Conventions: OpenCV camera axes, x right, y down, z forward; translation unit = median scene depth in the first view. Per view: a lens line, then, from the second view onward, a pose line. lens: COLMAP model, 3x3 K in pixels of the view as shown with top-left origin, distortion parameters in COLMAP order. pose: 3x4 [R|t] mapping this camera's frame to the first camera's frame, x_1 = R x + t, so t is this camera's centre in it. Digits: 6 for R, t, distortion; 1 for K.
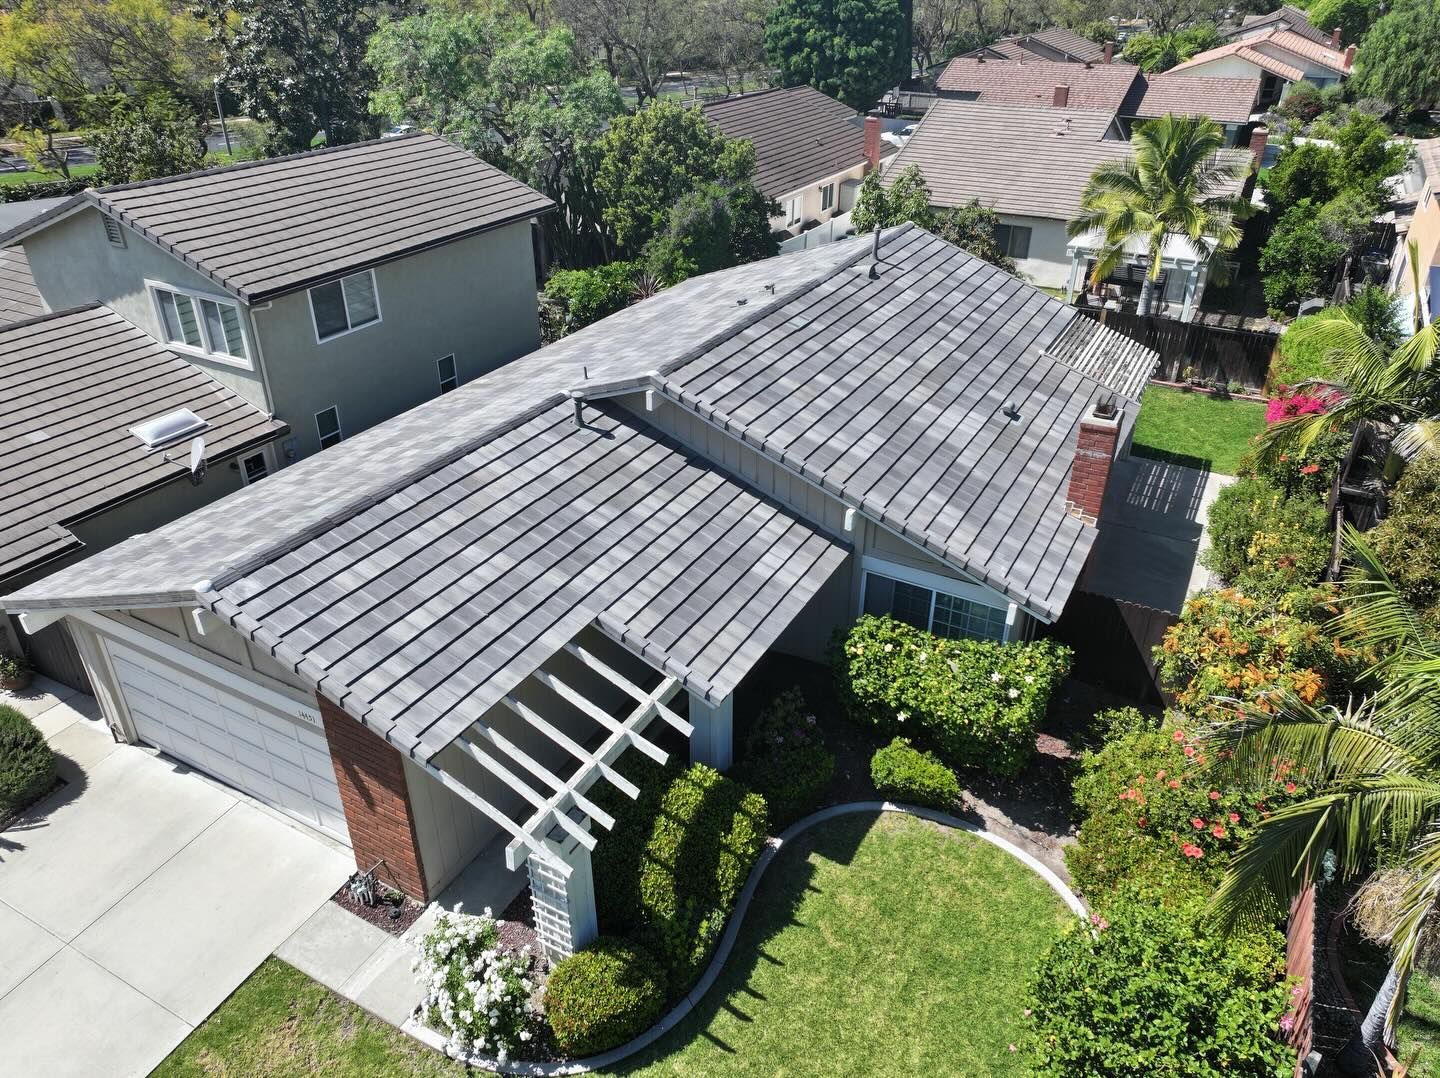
lens RADIAL K [[1008.4, 0, 725.9], [0, 1008.4, 534.1], [0, 0, 1]] dist [-0.001345, 0.021753]
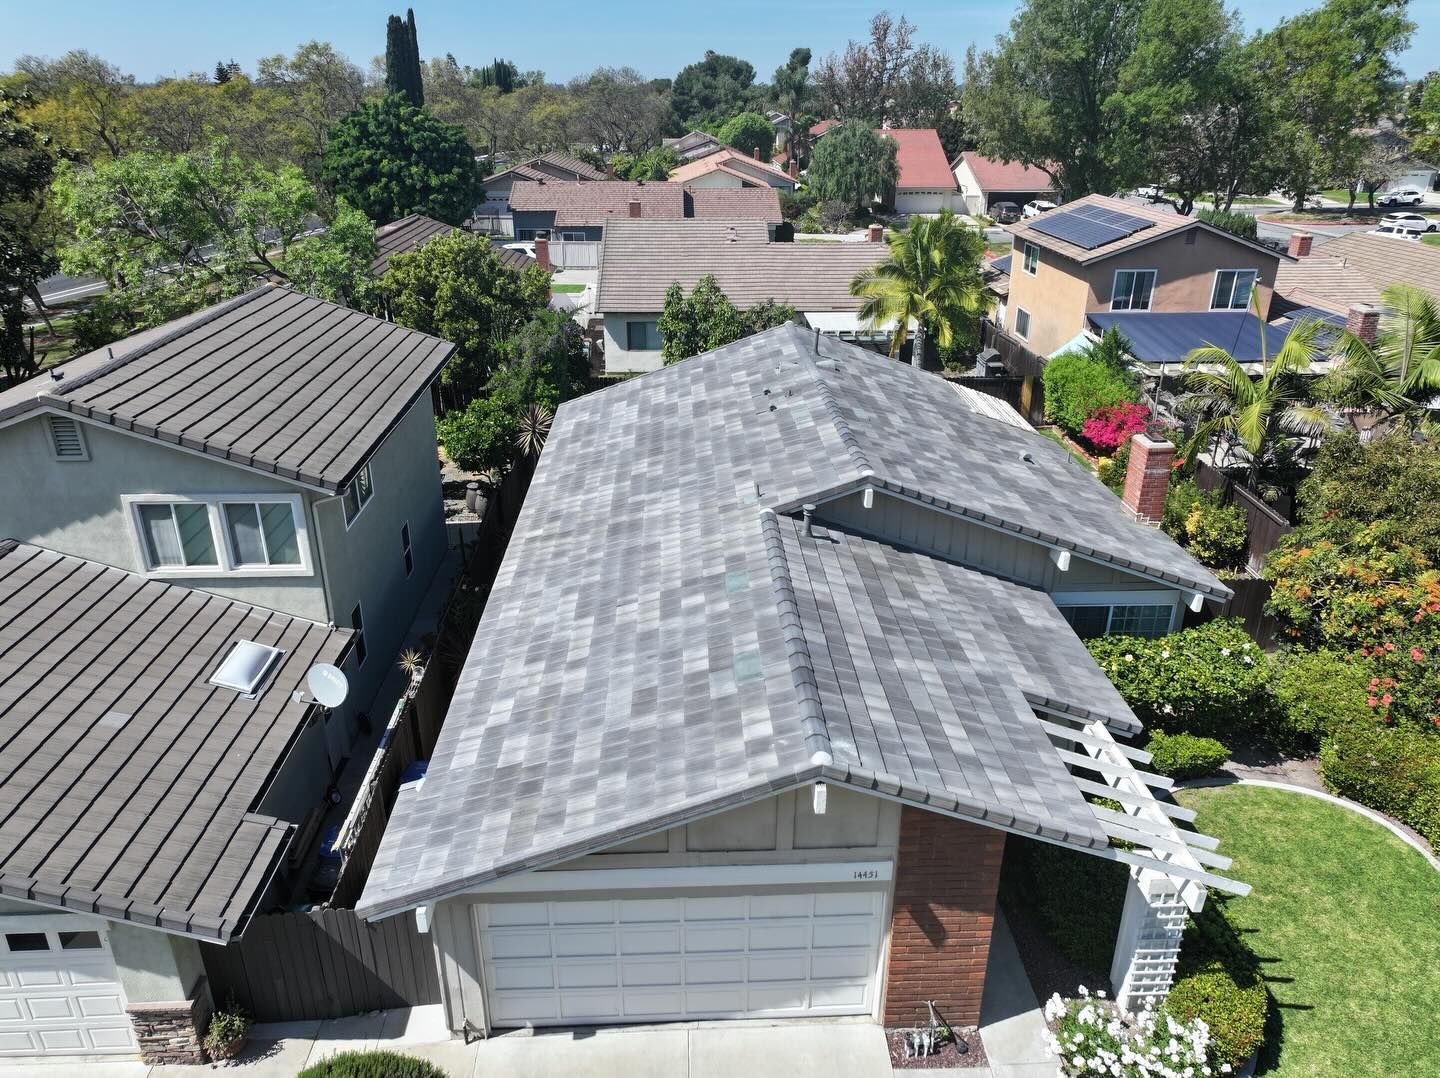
lens RADIAL K [[1011.5, 0, 723.4], [0, 1011.5, 536.3], [0, 0, 1]] dist [-0.003453, 0.018649]
pose [[0.851679, -0.211154, 0.479643, -0.542966], [0.258773, 0.965321, -0.034526, -0.073651], [-0.455719, 0.153524, 0.876784, 0.113418]]
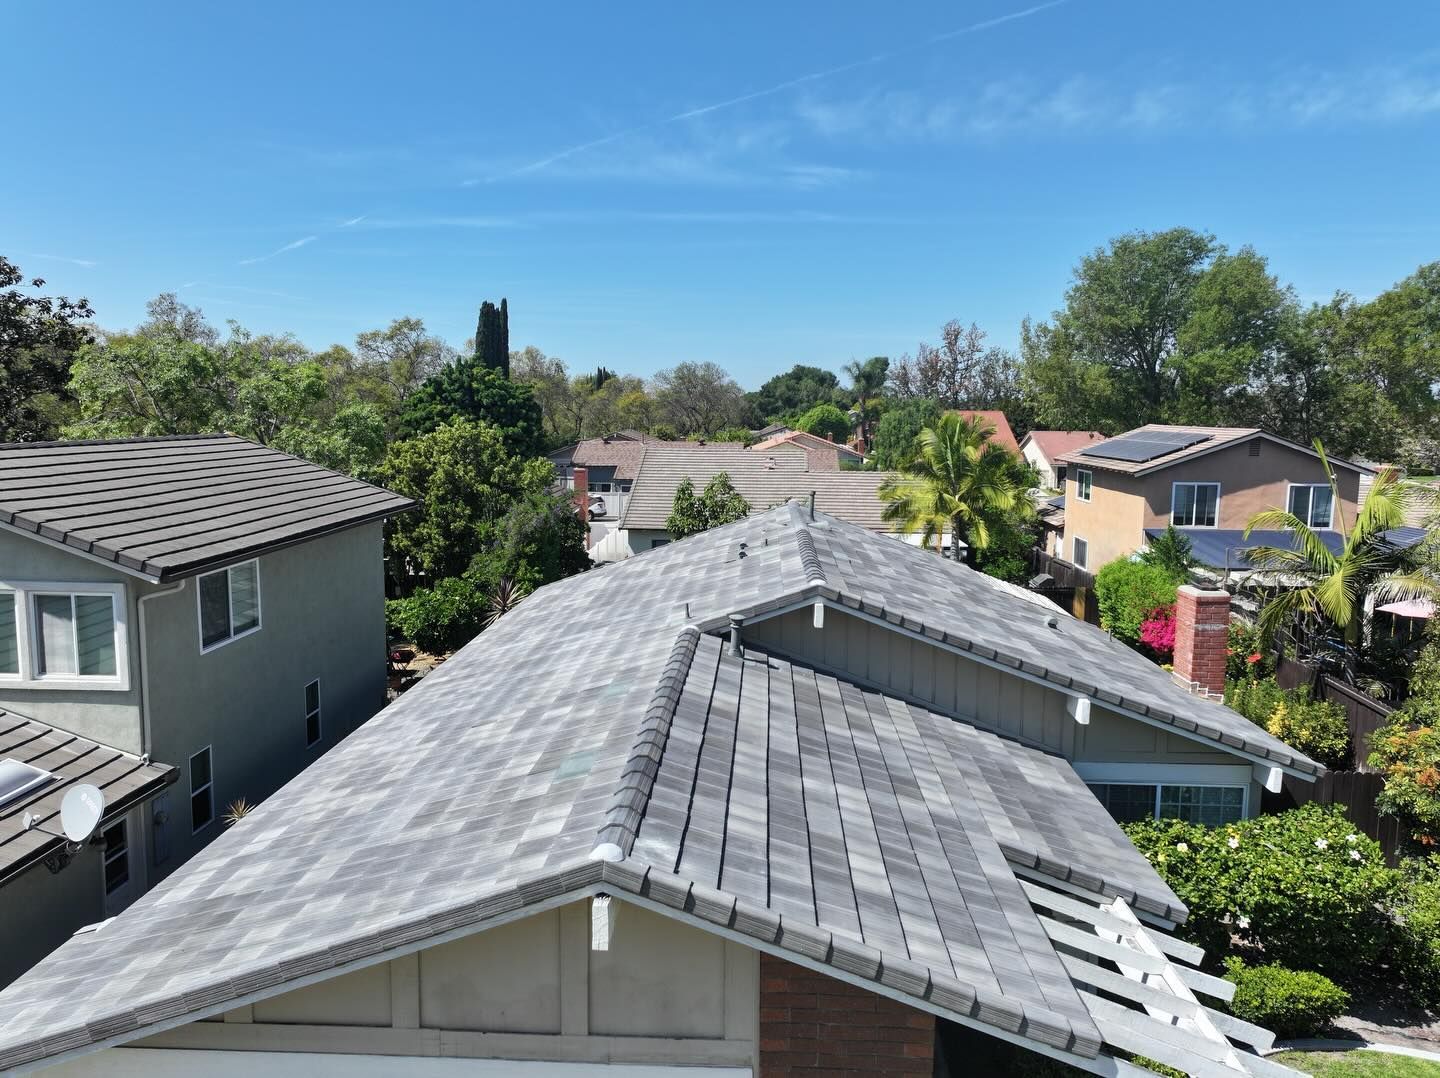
lens RADIAL K [[1011.5, 0, 723.4], [0, 1011.5, 536.3], [0, 0, 1]] dist [-0.003453, 0.018649]
pose [[0.896109, -0.052106, 0.440765, -0.384420], [0.216319, 0.918423, -0.331219, 0.049547], [-0.387550, 0.392154, 0.834278, 0.234579]]
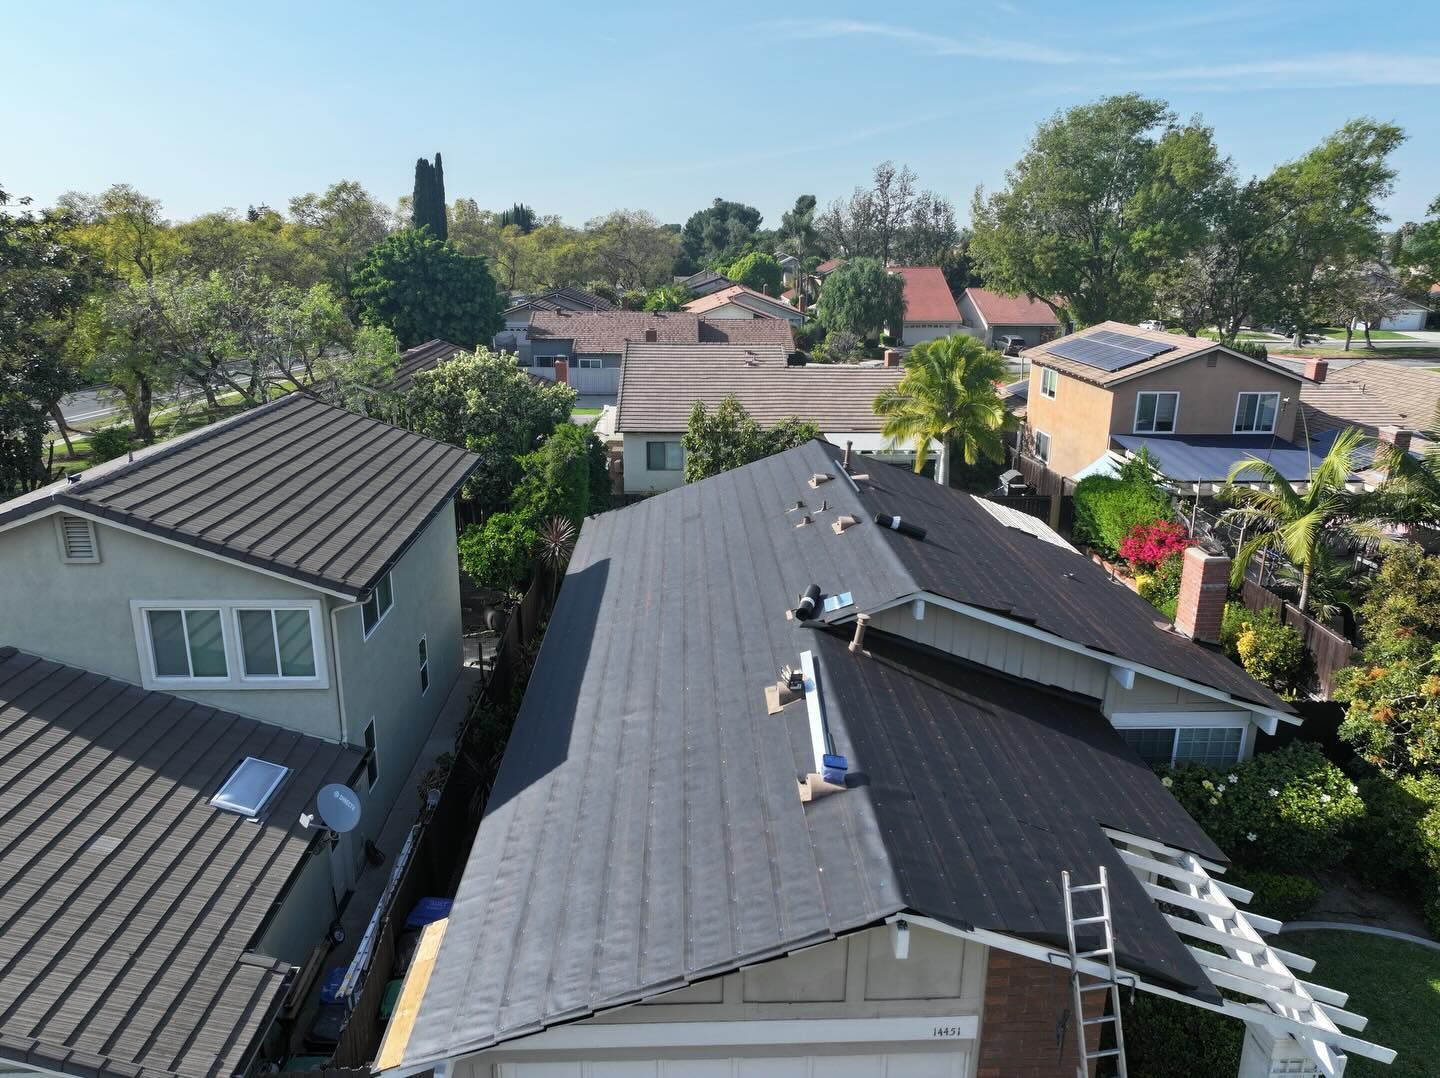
lens RADIAL K [[1011.5, 0, 723.4], [0, 1011.5, 536.3], [0, 0, 1]] dist [-0.003453, 0.018649]
pose [[0.854713, -0.144081, 0.498705, -0.549297], [0.252666, 0.954696, -0.157214, -0.071111], [-0.453460, 0.260379, 0.852395, 0.165747]]
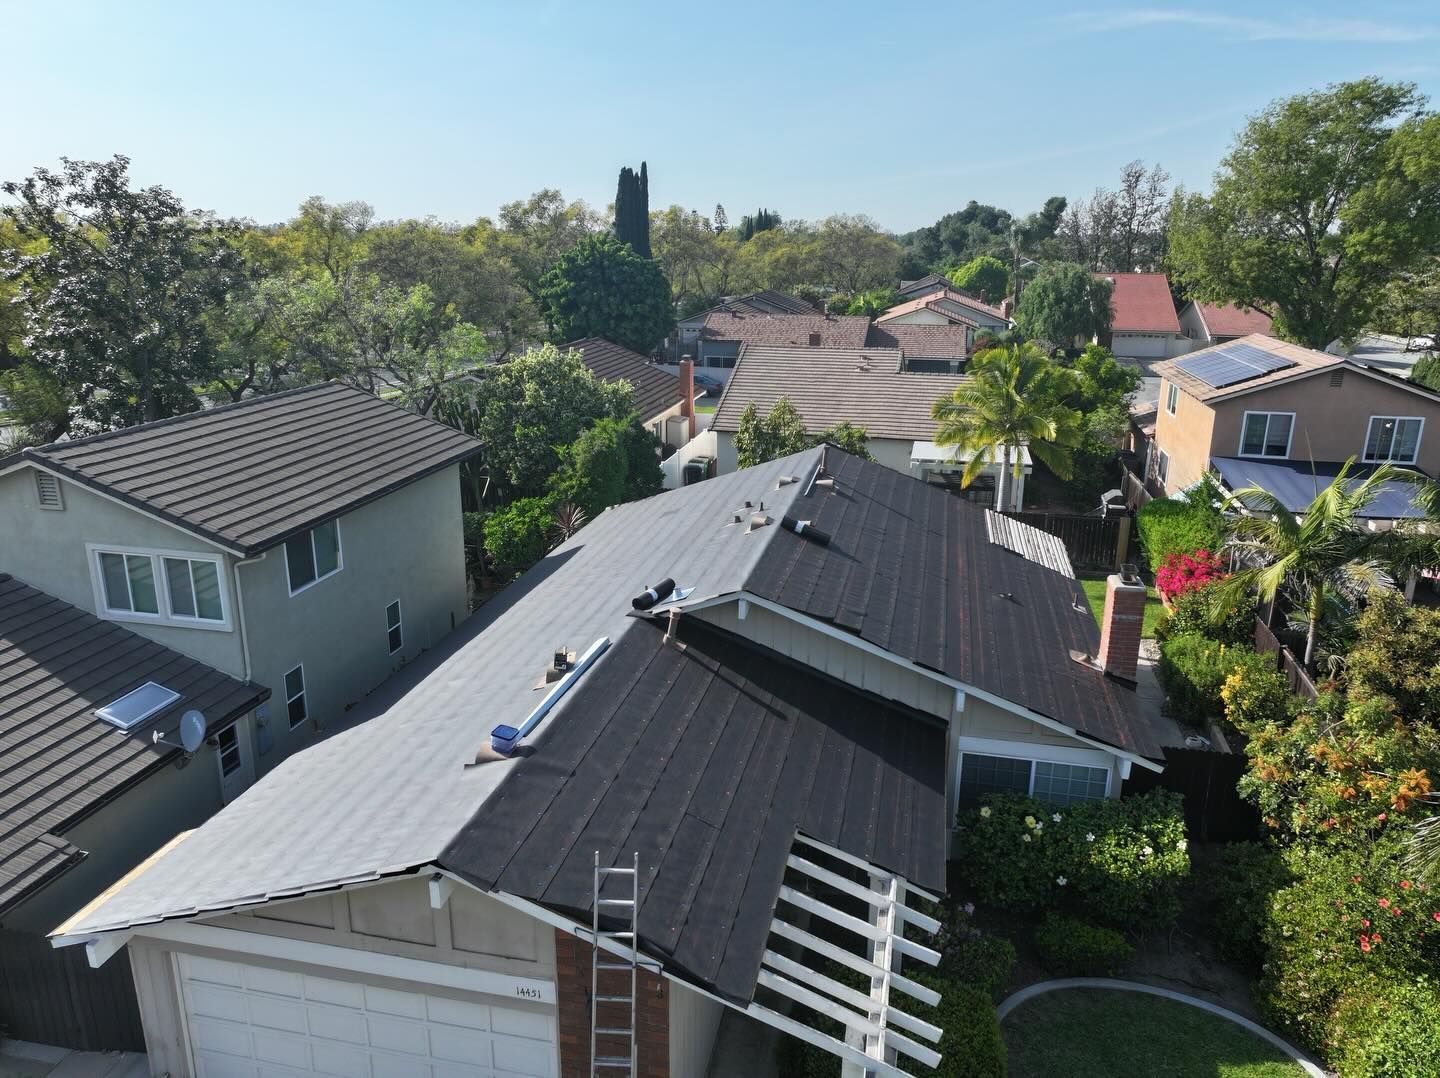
lens RADIAL K [[1011.5, 0, 723.4], [0, 1011.5, 536.3], [0, 0, 1]] dist [-0.003453, 0.018649]
pose [[0.957873, -0.078138, 0.276357, -0.276848], [0.139225, 0.967981, -0.208876, 0.003903], [-0.251187, 0.238553, 0.938082, 0.029647]]
